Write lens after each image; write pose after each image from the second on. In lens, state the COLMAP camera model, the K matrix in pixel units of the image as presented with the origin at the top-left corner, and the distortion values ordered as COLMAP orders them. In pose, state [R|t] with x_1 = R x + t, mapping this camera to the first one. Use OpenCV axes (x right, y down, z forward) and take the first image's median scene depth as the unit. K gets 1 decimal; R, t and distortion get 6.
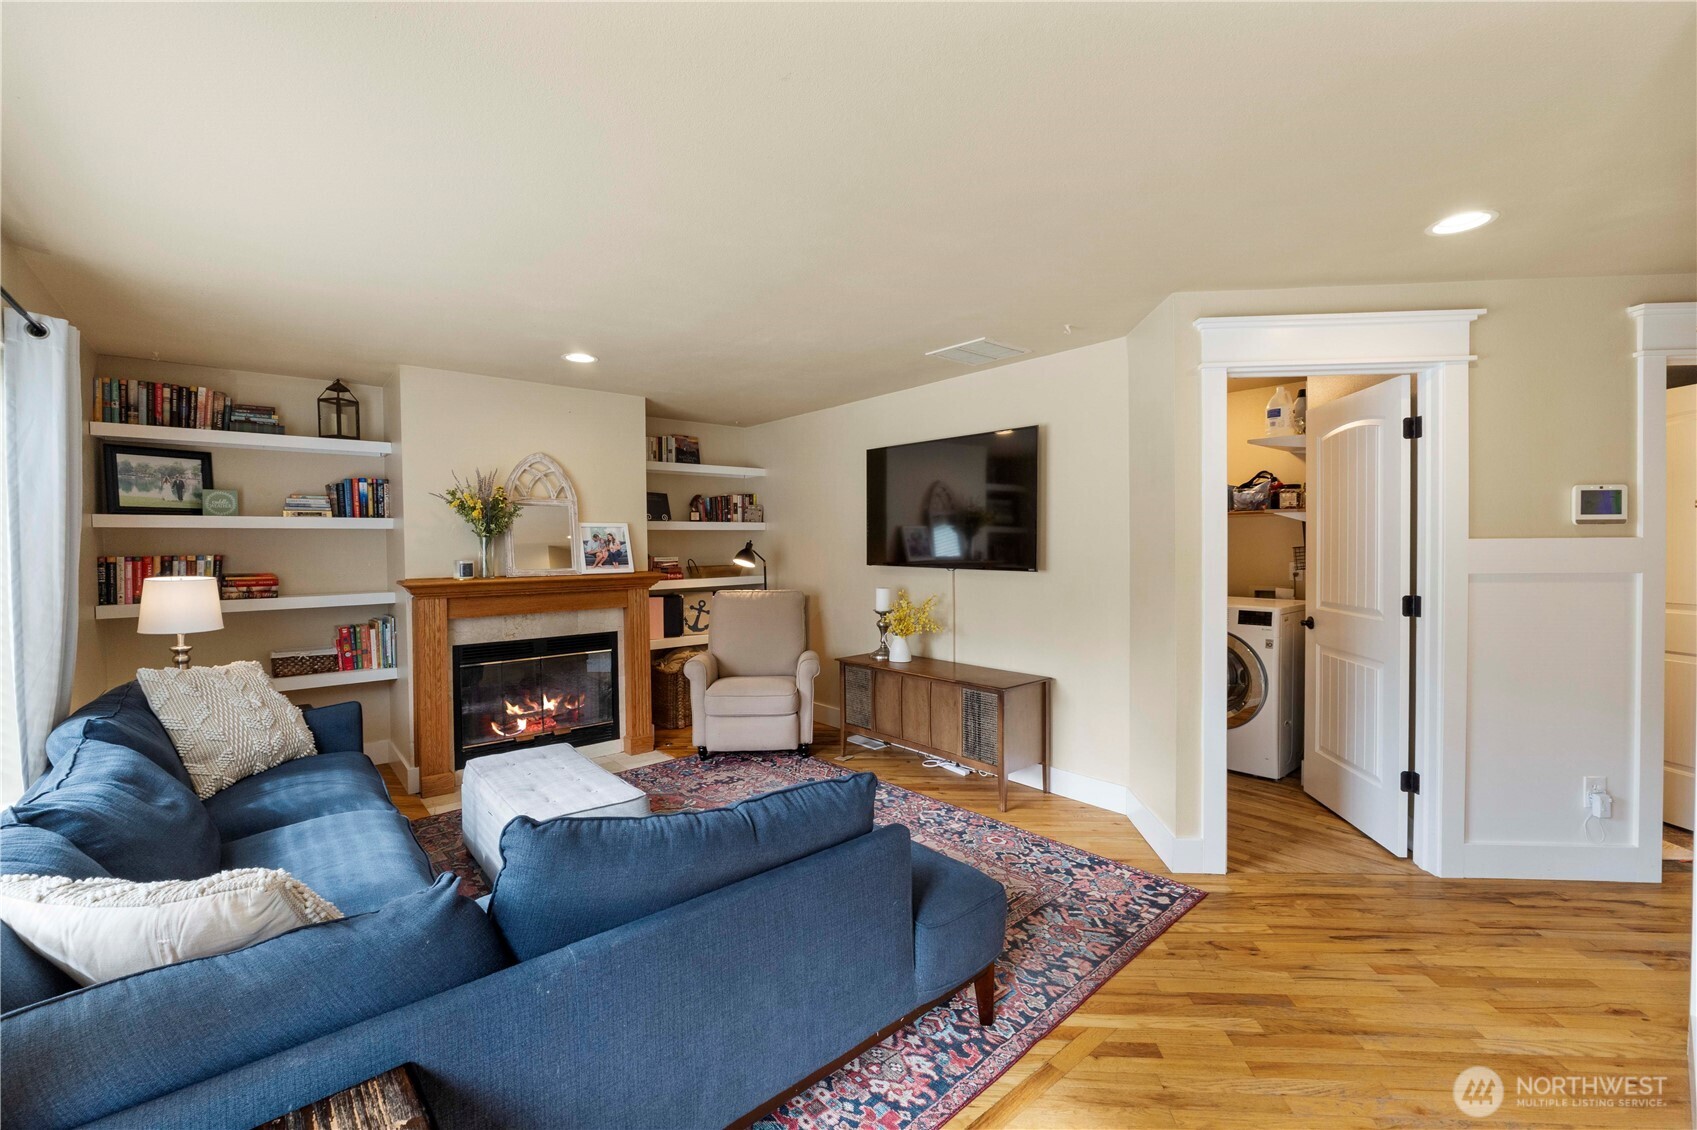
lens RADIAL K [[710.8, 0, 852.4], [0, 710.8, 557.8], [0, 0, 1]] dist [-0.009993, -0.000036]
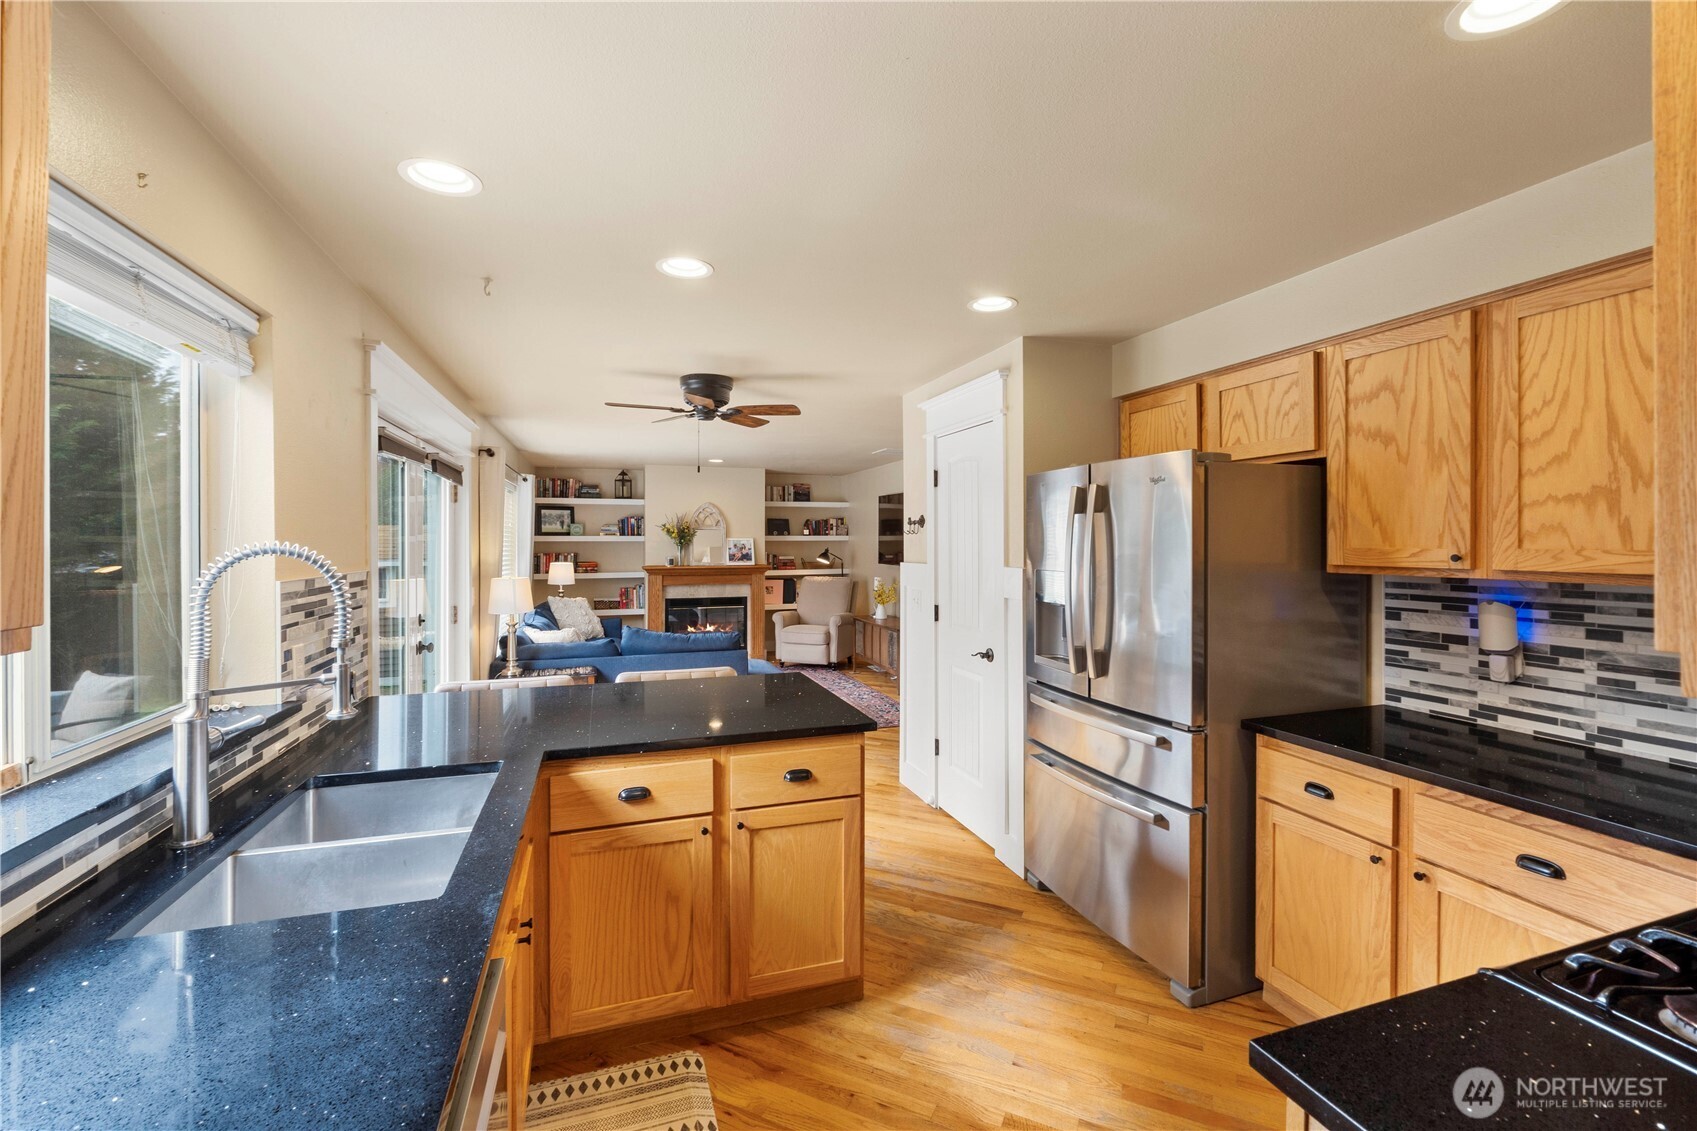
lens RADIAL K [[710.8, 0, 849.9], [0, 710.8, 542.7], [0, 0, 1]] dist [-0.009993, -0.000036]
pose [[0.927259, 0.008922, -0.374313, 0.711209], [-0.014795, 0.999808, -0.012820, -0.020001], [0.374127, 0.017426, 0.927214, -0.723956]]
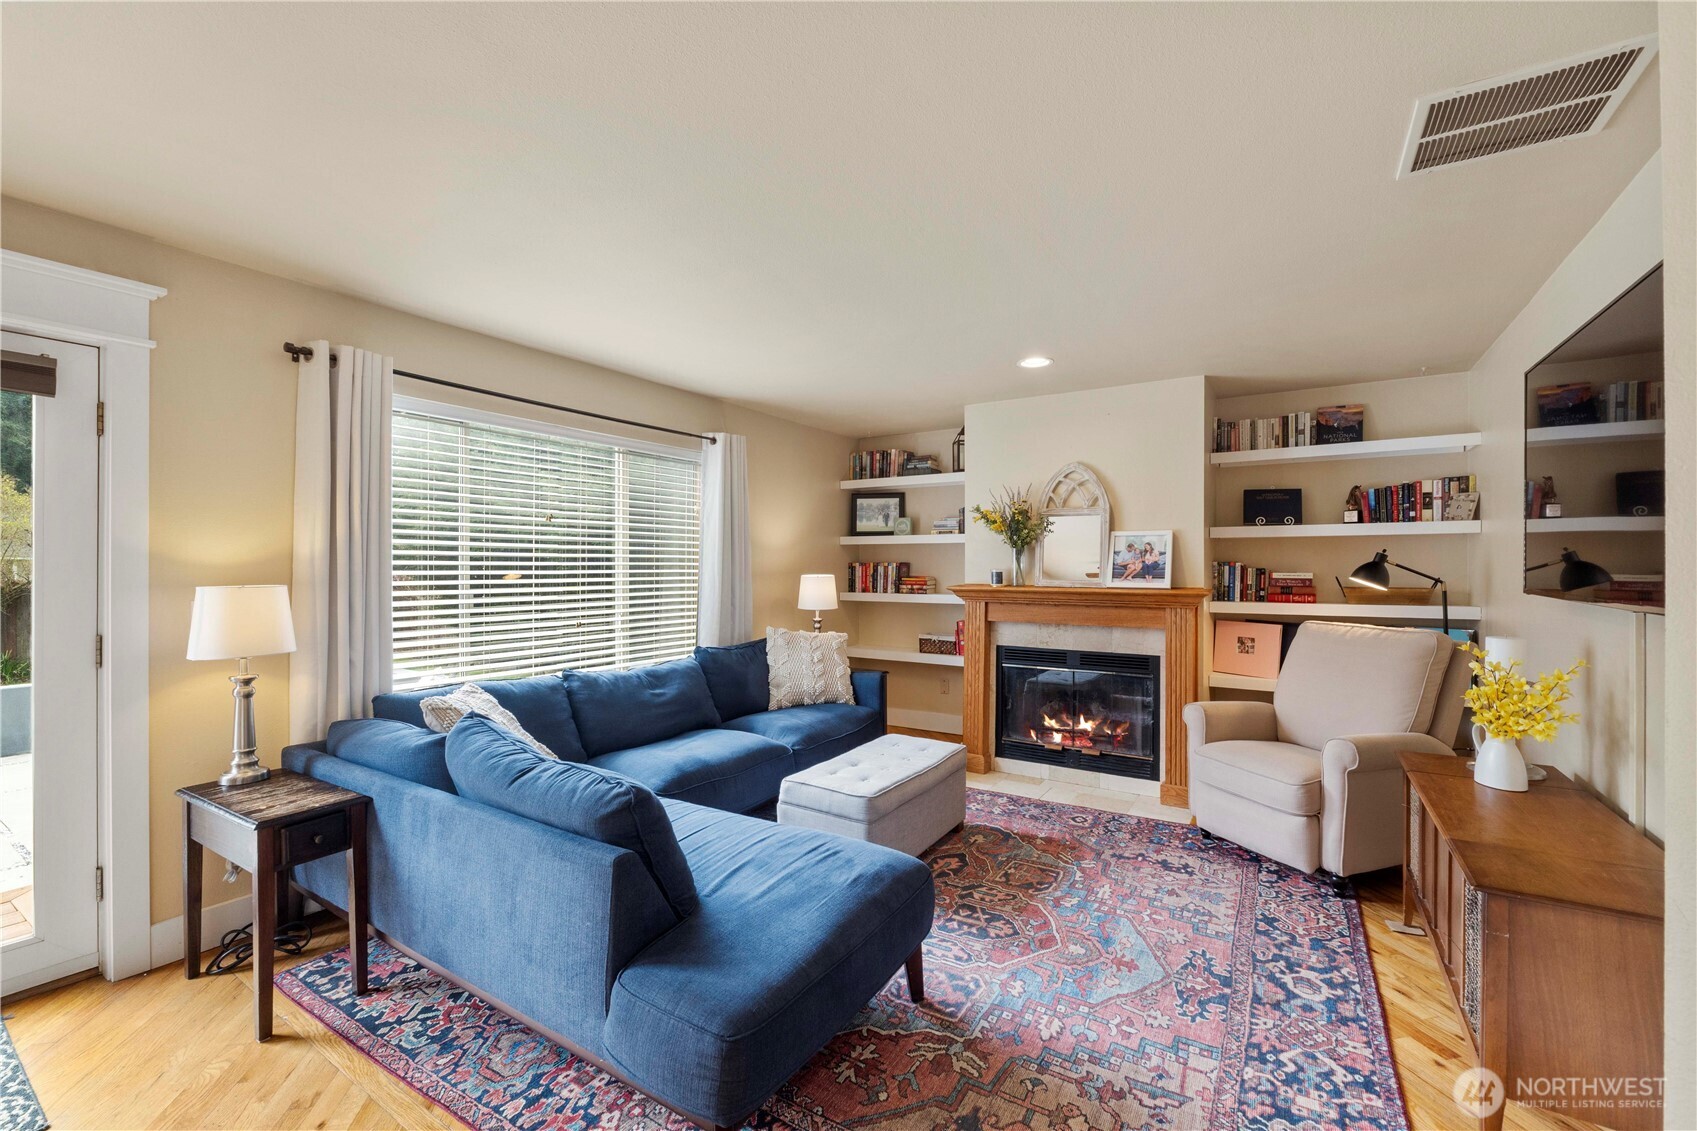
lens RADIAL K [[710.8, 0, 840.8], [0, 710.8, 570.0], [0, 0, 1]] dist [-0.009993, -0.000036]
pose [[0.276522, 0.015811, -0.960877, 0.450419], [-0.024034, 0.999666, 0.009533, 0.000446], [0.960707, 0.020458, 0.276810, 0.453403]]
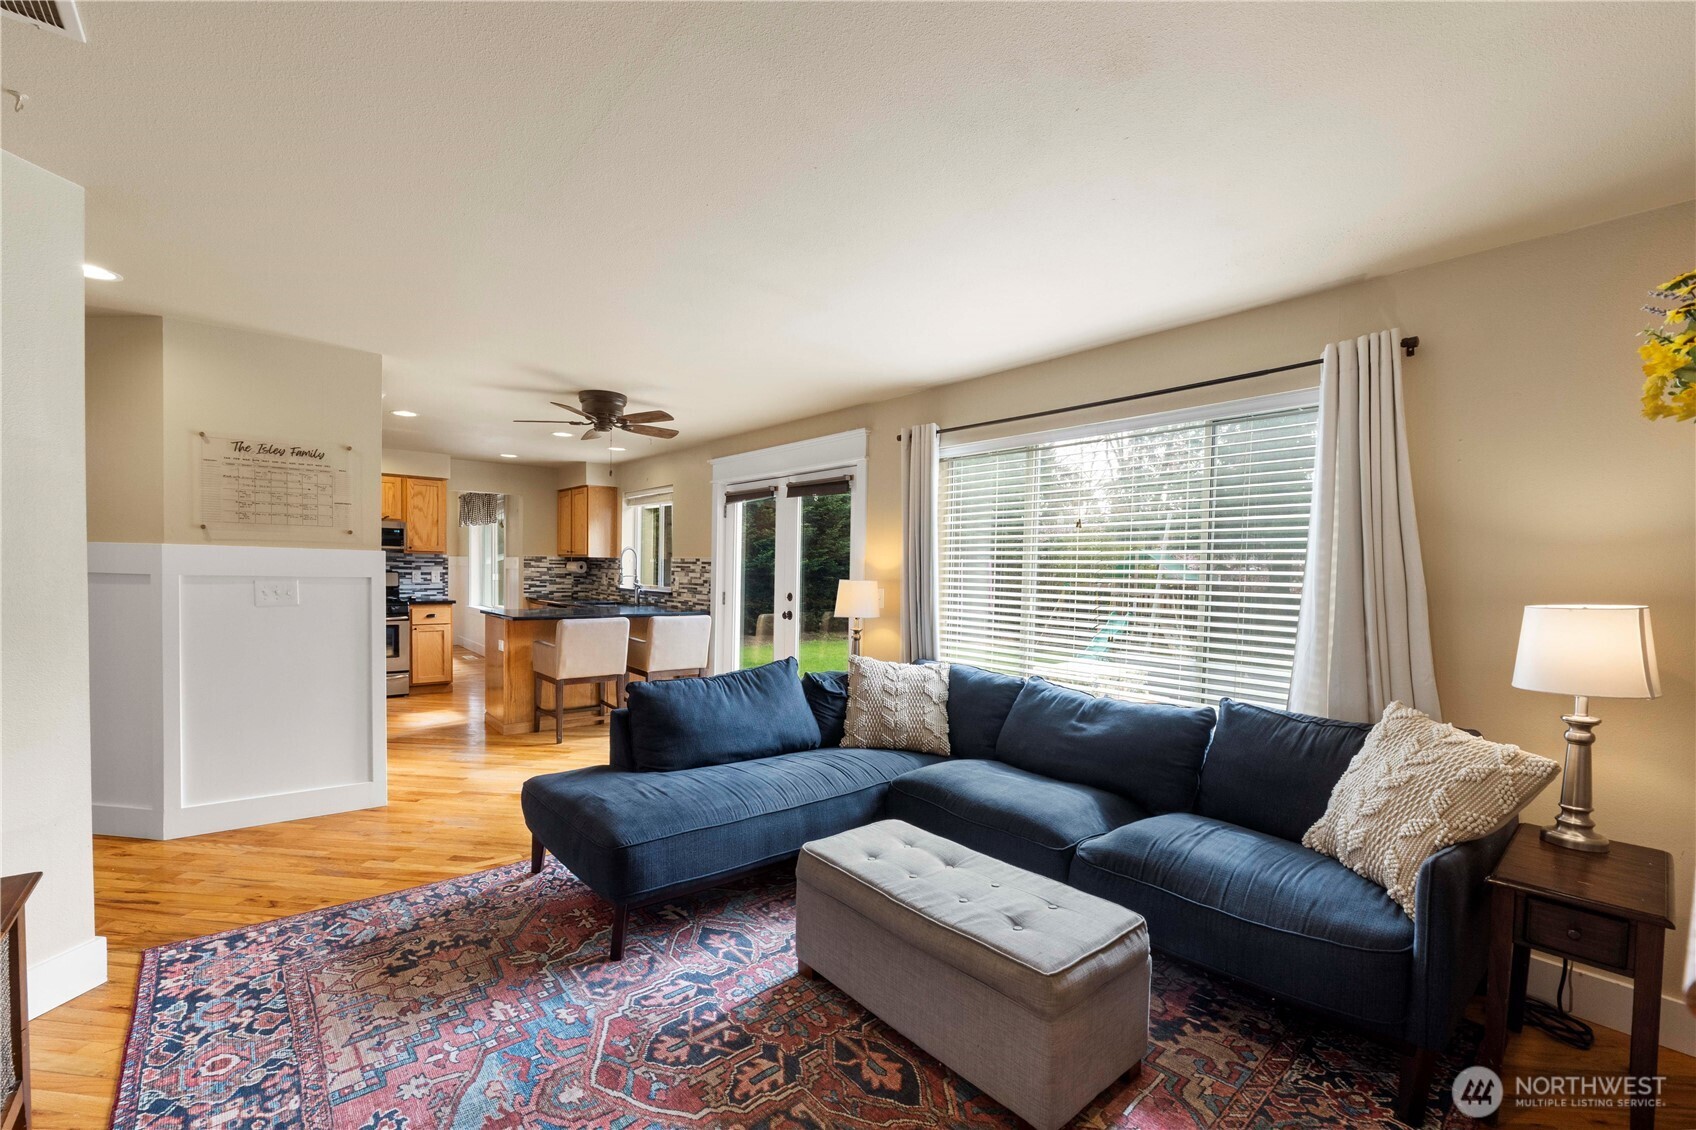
lens RADIAL K [[710.3, 0, 824.5], [0, 710.3, 598.0], [0, 0, 1]] dist [-0.009993, -0.000036]
pose [[-0.999290, -0.012944, 0.035381, -0.231585], [-0.010977, 0.998414, 0.055222, -0.002691], [-0.036040, 0.054794, -0.997847, 1.224260]]
